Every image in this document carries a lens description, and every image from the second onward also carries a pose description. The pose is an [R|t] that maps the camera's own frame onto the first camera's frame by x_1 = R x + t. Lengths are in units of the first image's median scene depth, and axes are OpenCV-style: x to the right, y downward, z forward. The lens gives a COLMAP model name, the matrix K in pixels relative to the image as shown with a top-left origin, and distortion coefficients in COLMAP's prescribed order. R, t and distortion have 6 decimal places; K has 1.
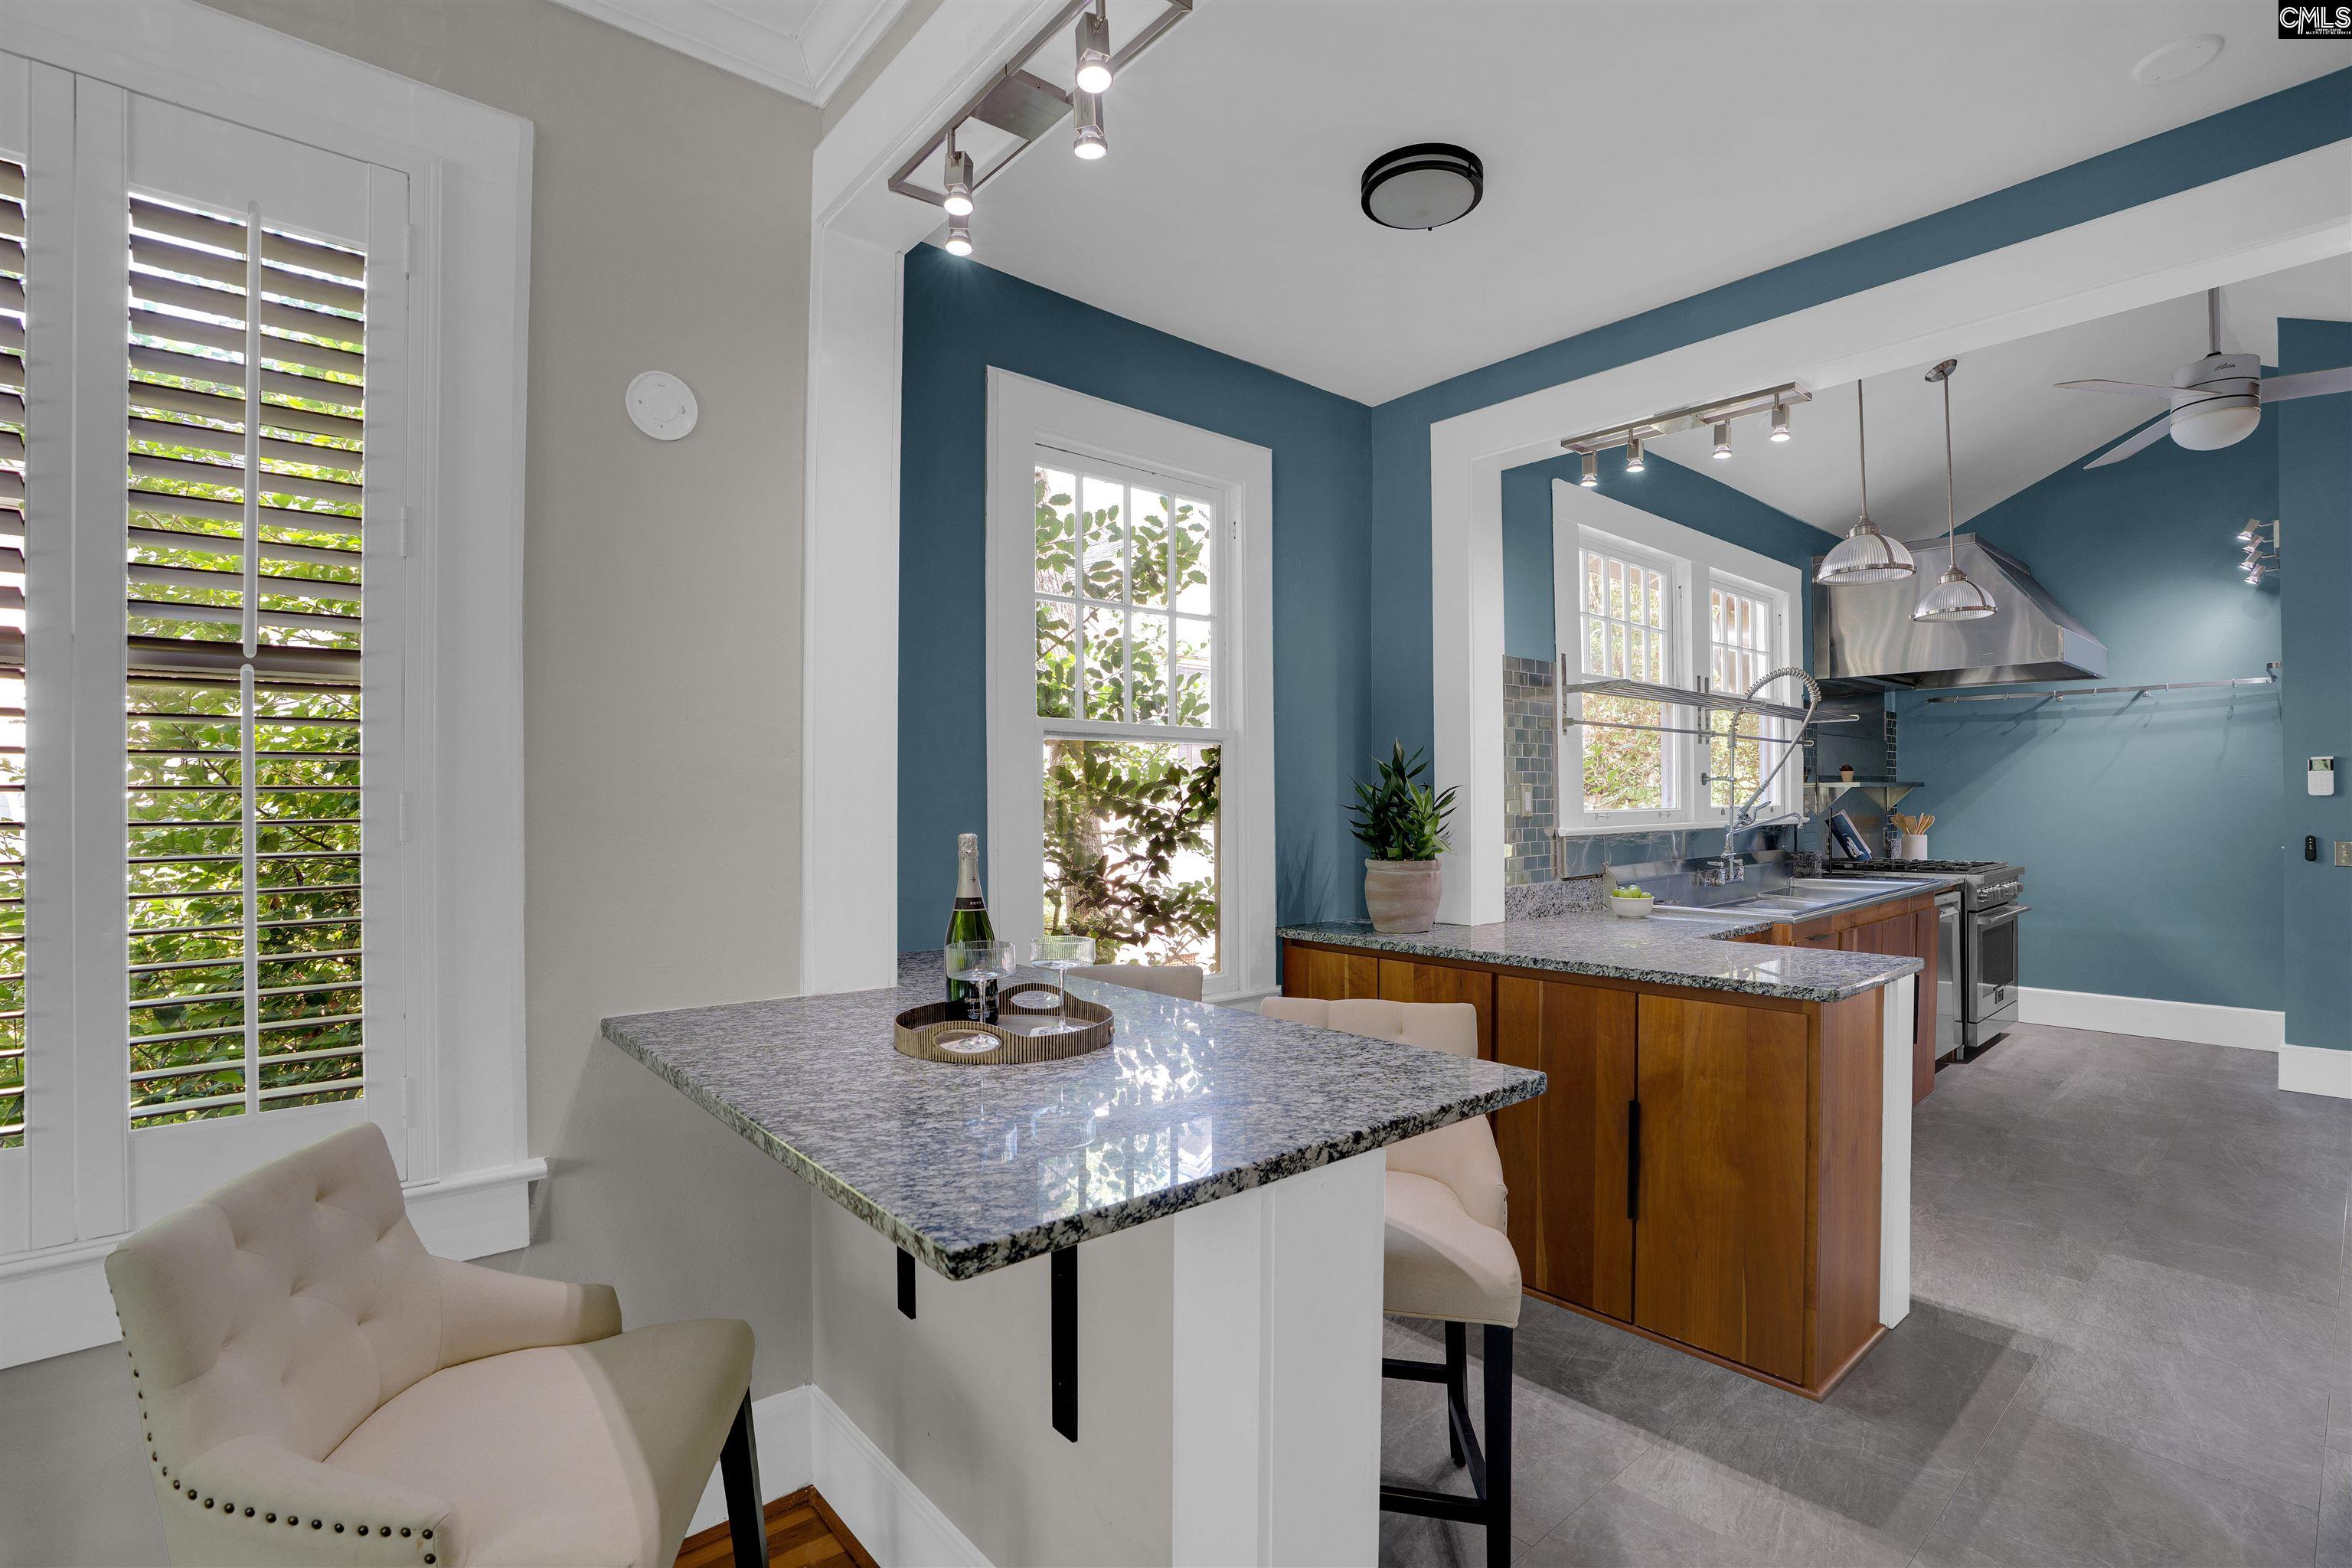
lens RADIAL K [[1075.7, 0, 1174.8], [0, 1075.7, 797.7], [0, 0, 1]] dist [-0.025835, 0.003767]
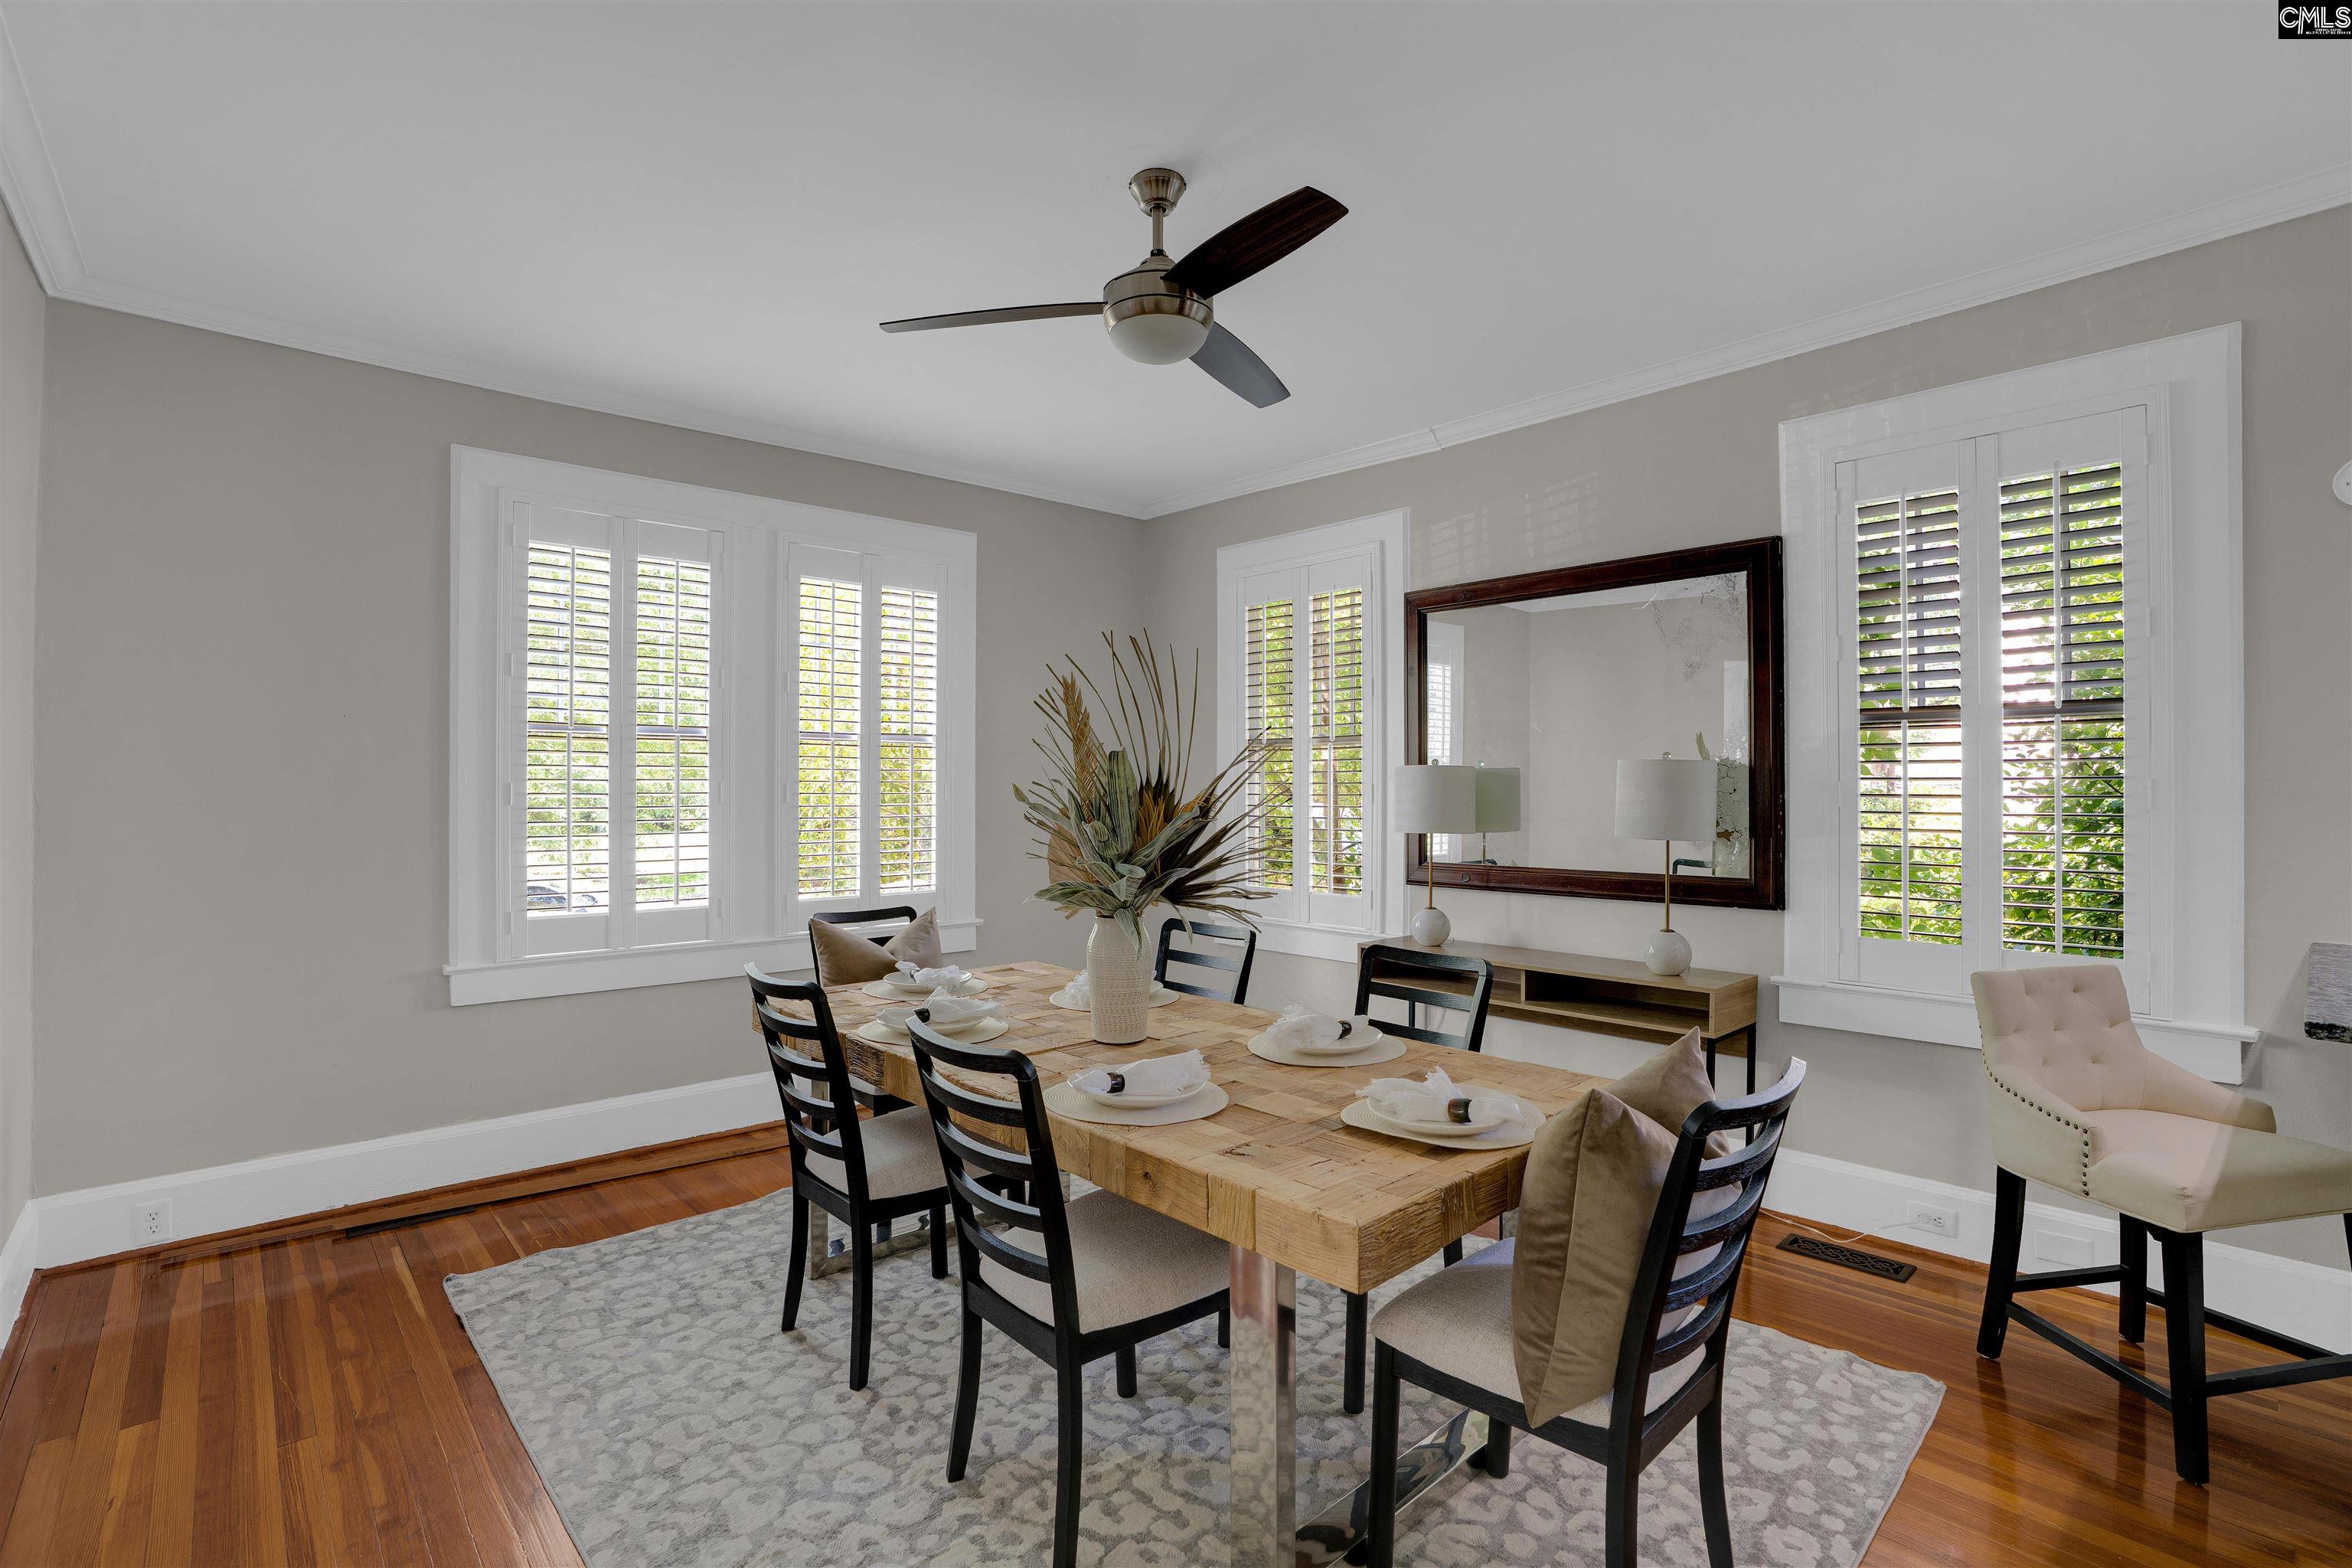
lens RADIAL K [[1075.7, 0, 1160.6], [0, 1075.7, 787.7], [0, 0, 1]] dist [-0.025835, 0.003767]
pose [[0.032374, 0.004007, -0.999468, 0.899387], [0.007854, 0.999960, 0.004264, -0.012944], [0.999445, -0.007988, 0.032341, -0.617978]]
